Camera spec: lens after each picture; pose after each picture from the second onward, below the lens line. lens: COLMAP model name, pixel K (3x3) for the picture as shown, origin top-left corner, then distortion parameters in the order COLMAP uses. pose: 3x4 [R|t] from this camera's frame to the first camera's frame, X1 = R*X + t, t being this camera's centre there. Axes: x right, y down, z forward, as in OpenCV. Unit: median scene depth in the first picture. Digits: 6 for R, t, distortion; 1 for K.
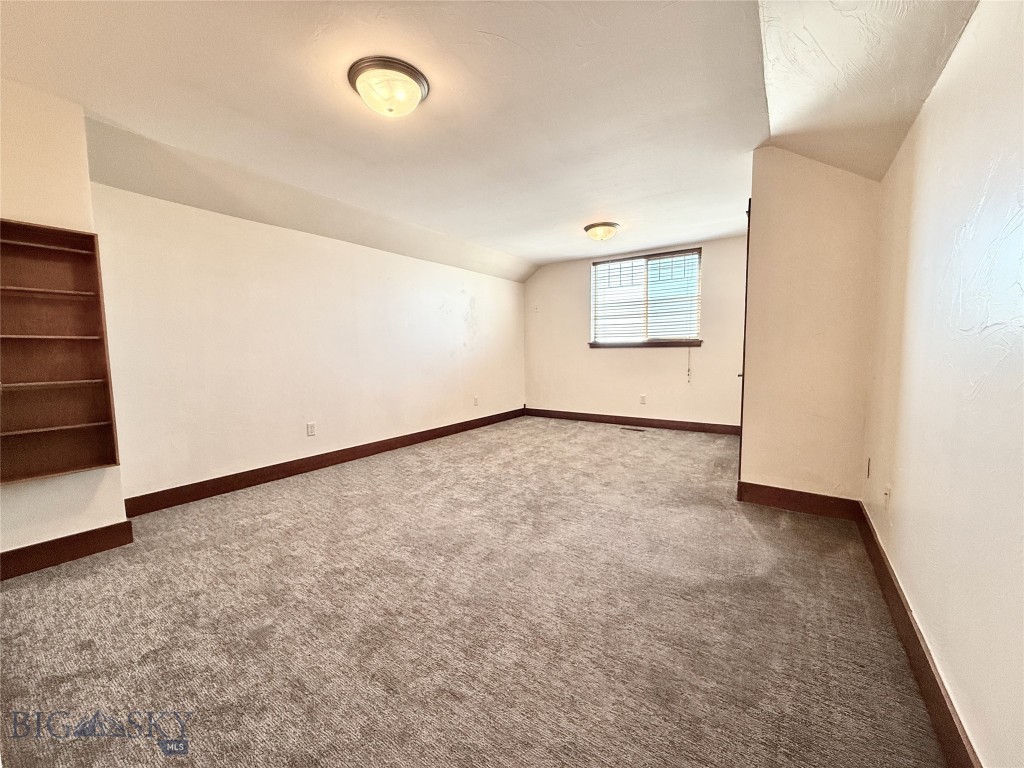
lens RADIAL K [[408.9, 0, 508.5], [0, 408.9, 384.3], [0, 0, 1]] dist [-0.000011, -0.000252]
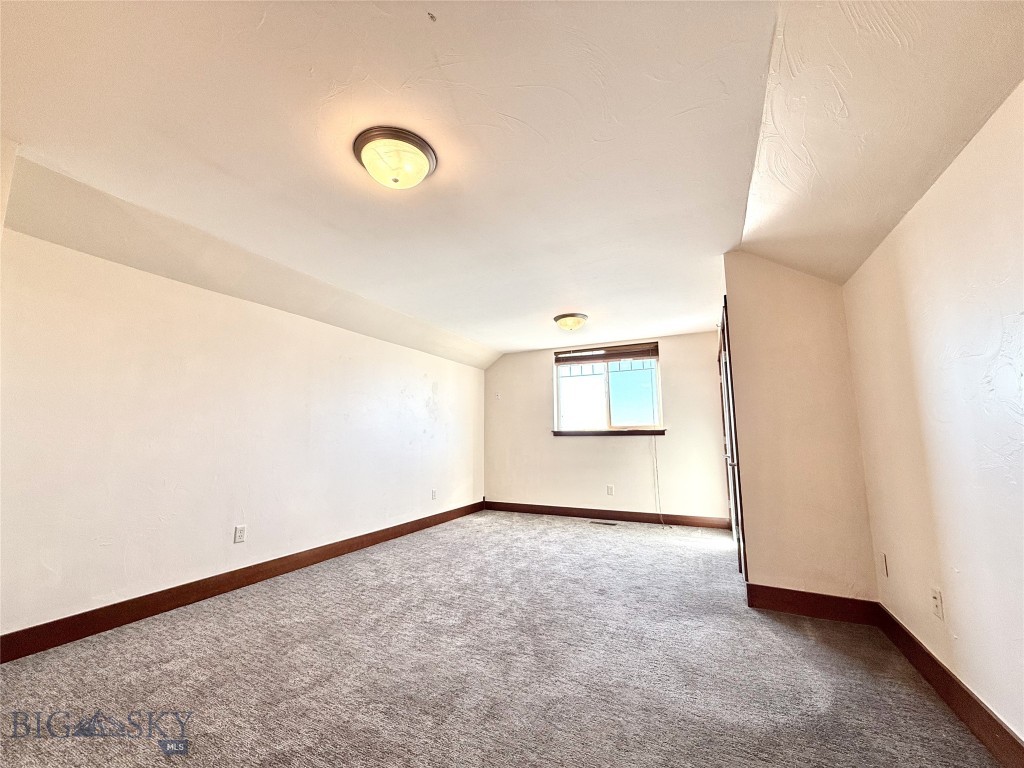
lens RADIAL K [[408.9, 0, 508.5], [0, 408.9, 384.3], [0, 0, 1]] dist [-0.000011, -0.000252]
pose [[0.989119, 0.026325, 0.144740, -0.103407], [0.005289, 0.976860, -0.213816, -0.004415], [-0.147019, 0.212255, 0.966092, 0.099095]]
